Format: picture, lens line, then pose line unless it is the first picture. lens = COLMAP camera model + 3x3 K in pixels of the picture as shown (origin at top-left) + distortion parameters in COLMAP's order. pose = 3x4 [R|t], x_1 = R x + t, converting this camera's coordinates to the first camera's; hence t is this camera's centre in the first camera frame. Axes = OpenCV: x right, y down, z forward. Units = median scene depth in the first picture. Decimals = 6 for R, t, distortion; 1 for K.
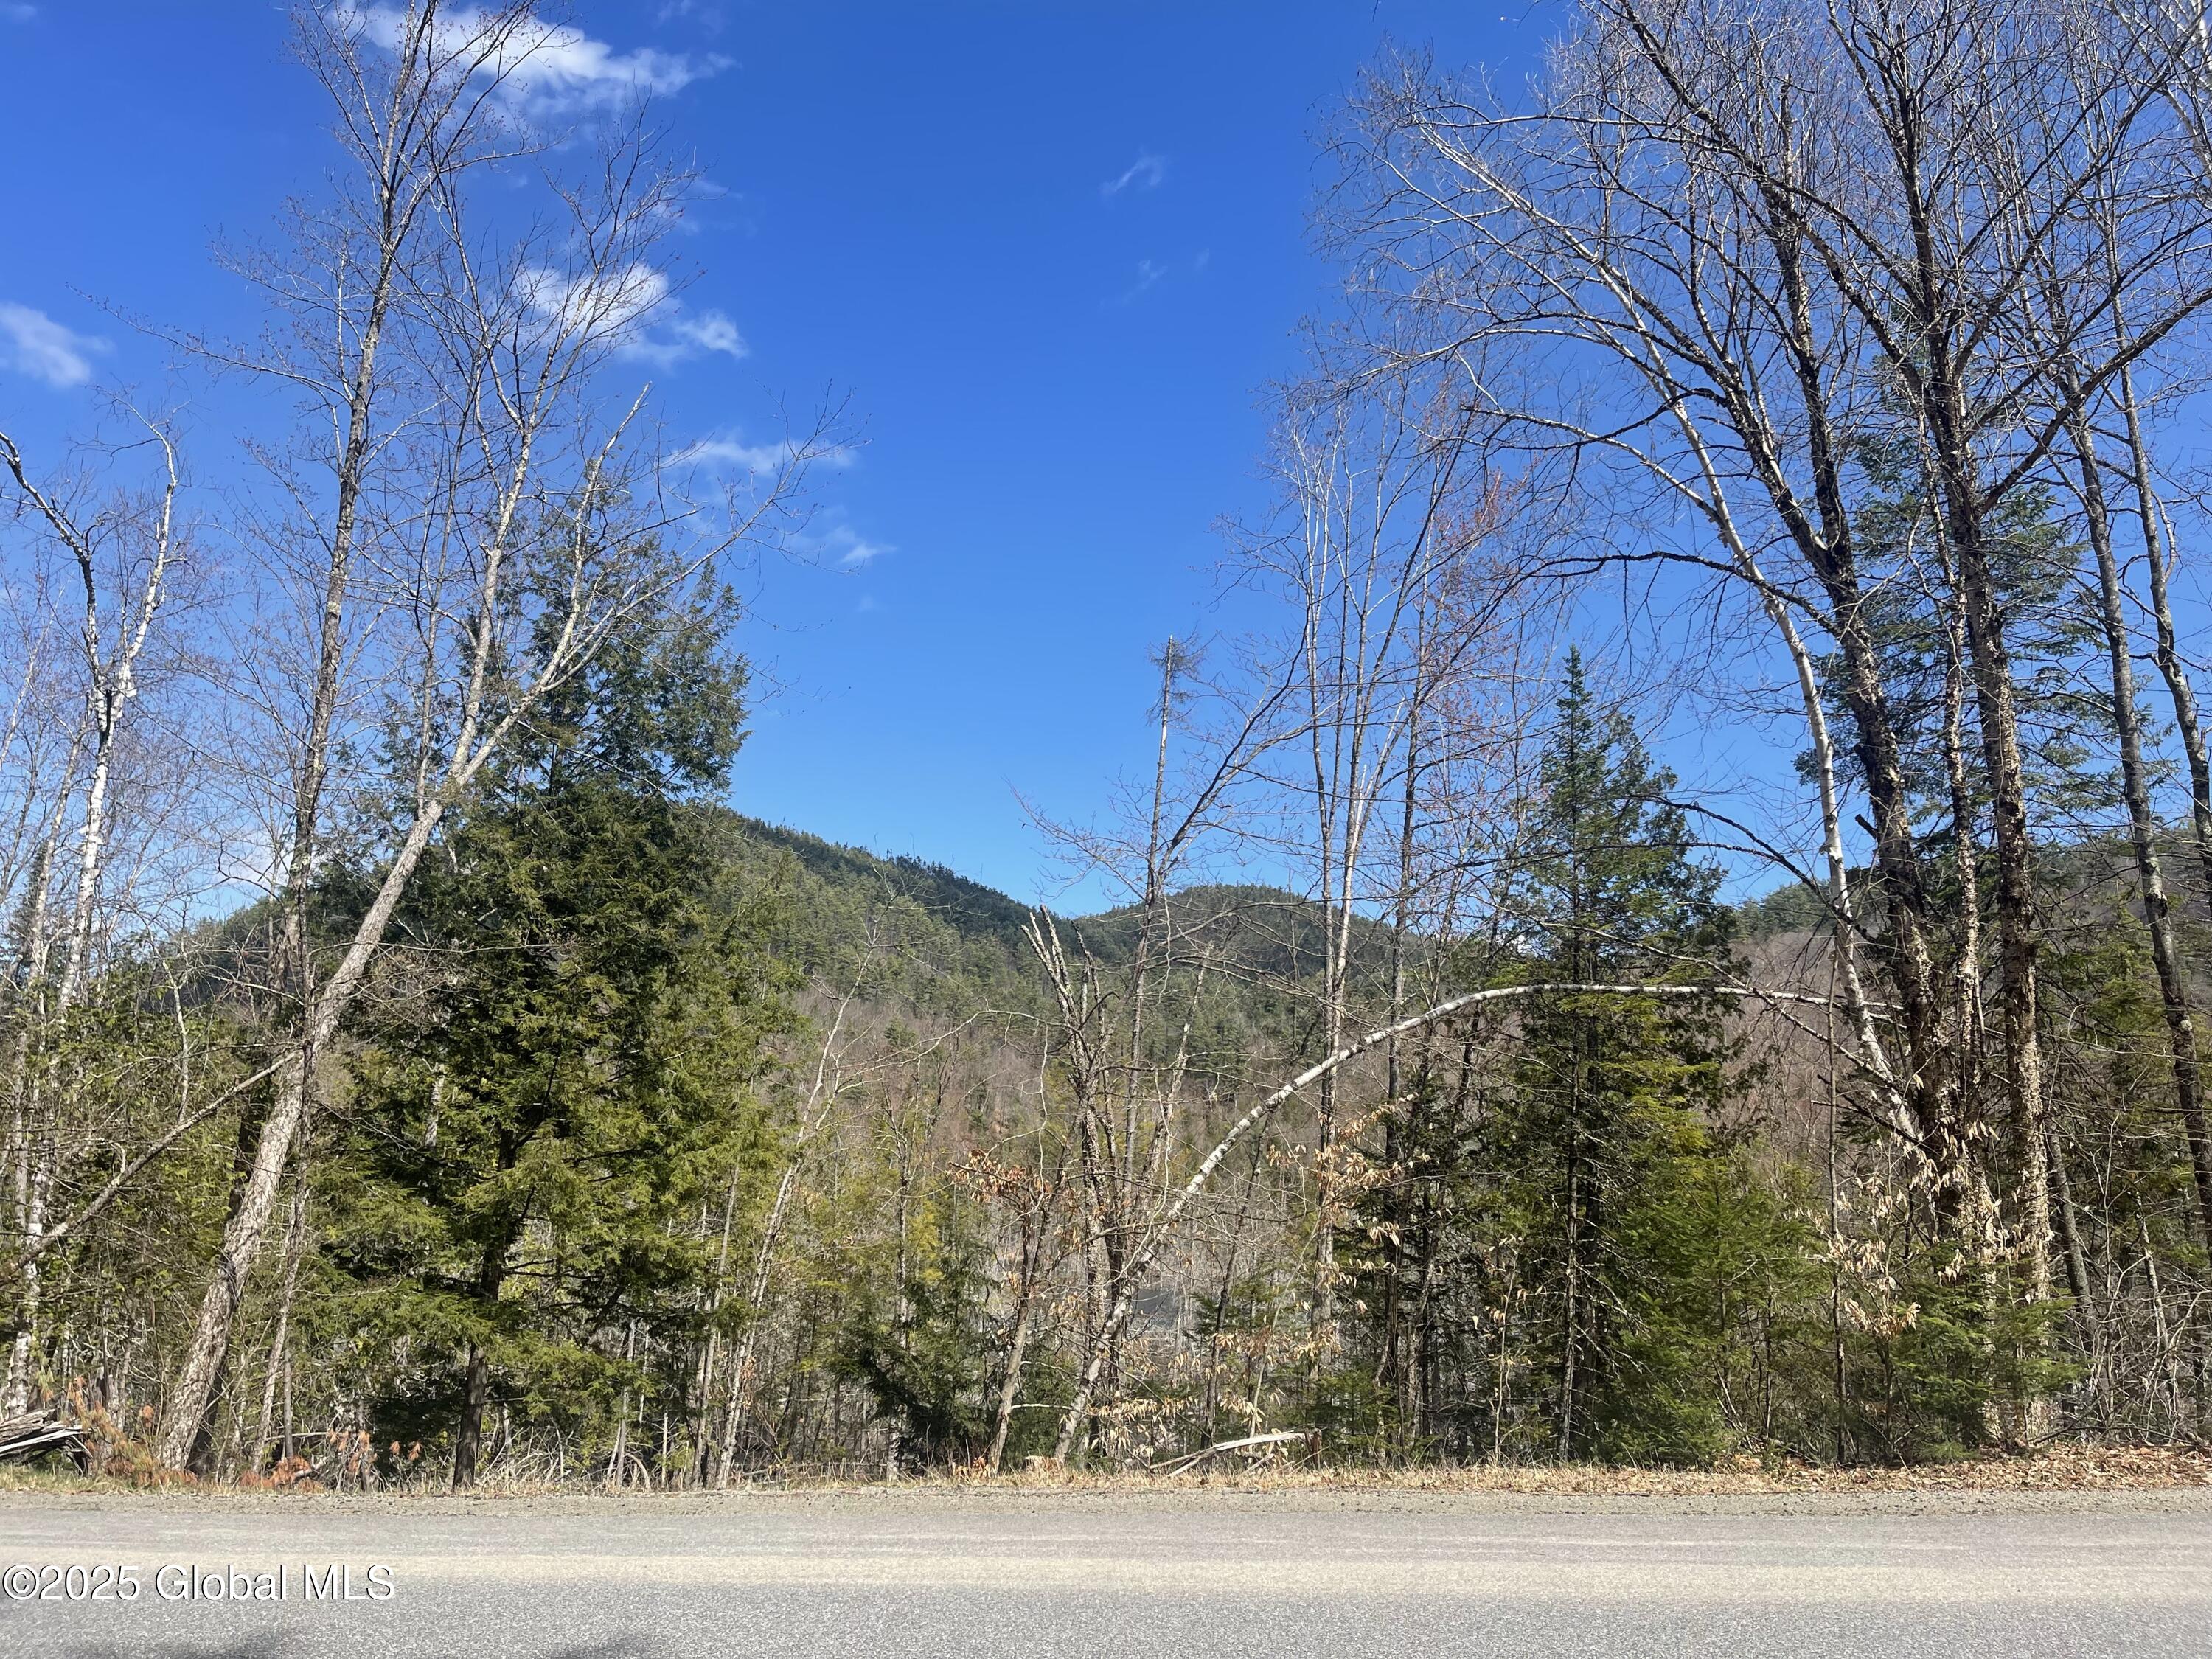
lens RADIAL K [[1652.3, 0, 1111.0], [0, 1652.3, 832.0], [0, 0, 1]] dist [0.023422, -0.018250]
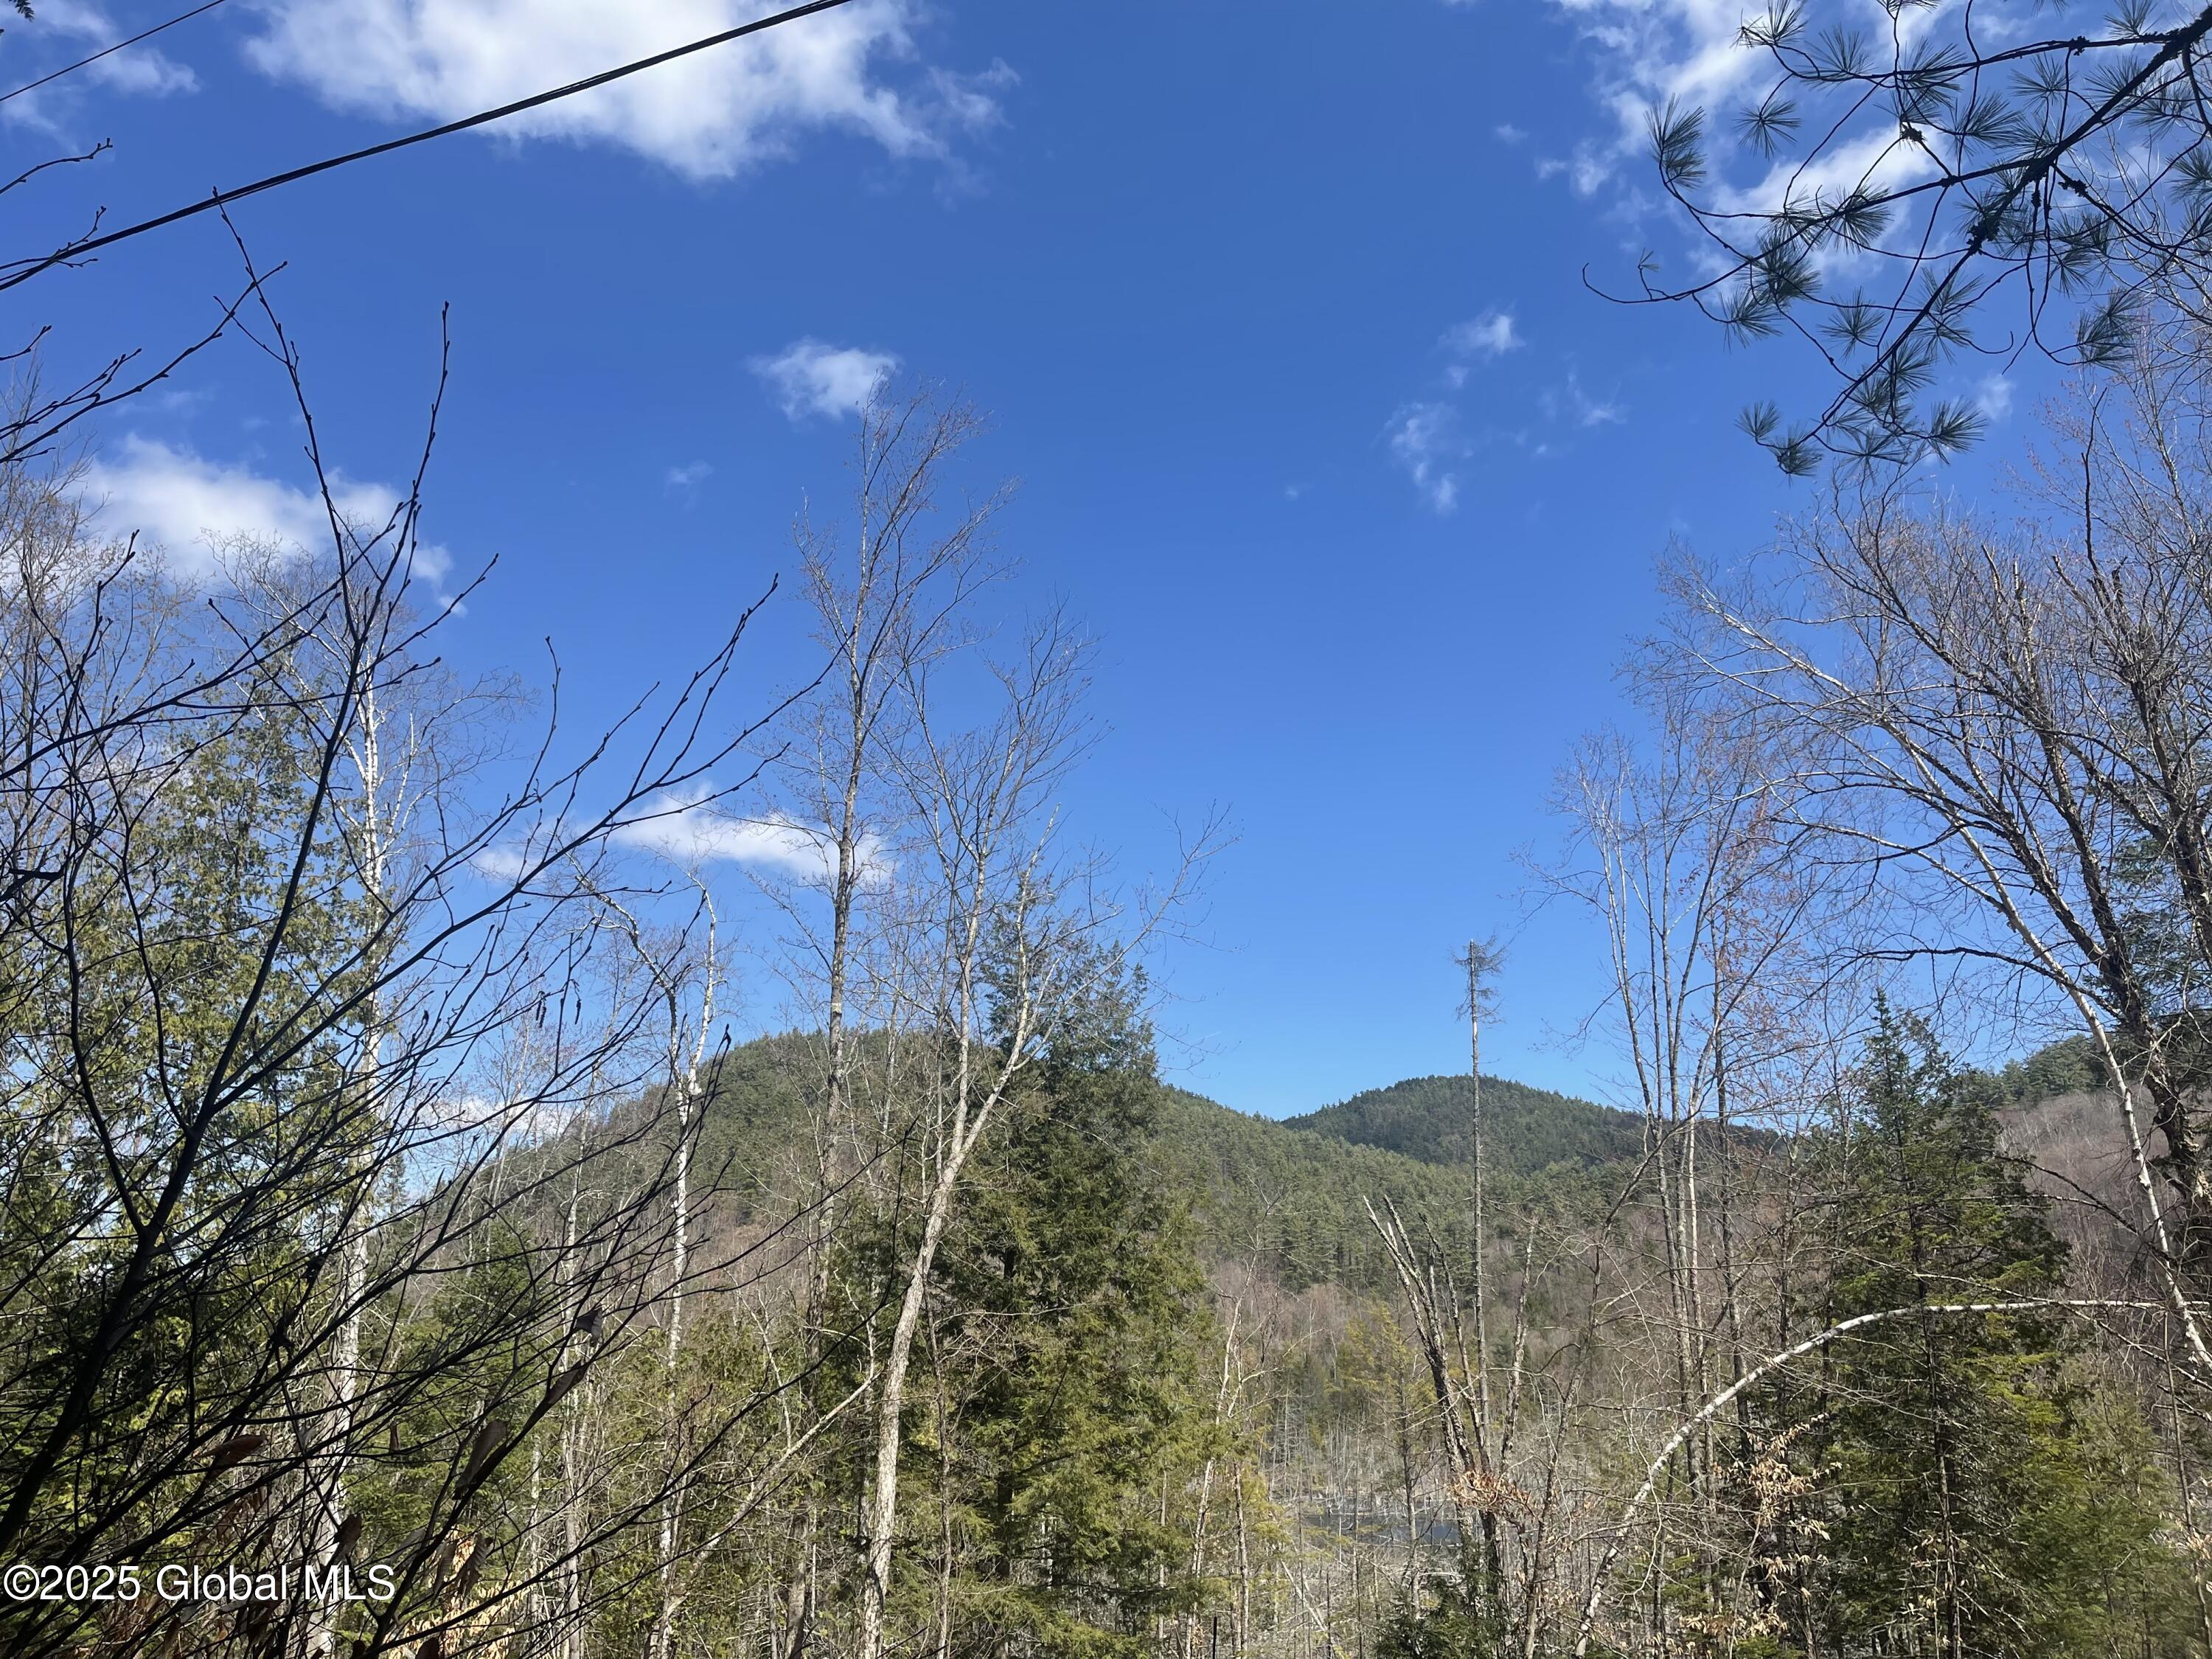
lens RADIAL K [[1652.3, 0, 1096.7], [0, 1652.3, 828.1], [0, 0, 1]] dist [0.023422, -0.018250]
pose [[0.989643, -0.079536, -0.119505, -0.133812], [0.064256, 0.989860, -0.126681, -0.118498], [0.128369, 0.117690, 0.984719, -0.278129]]
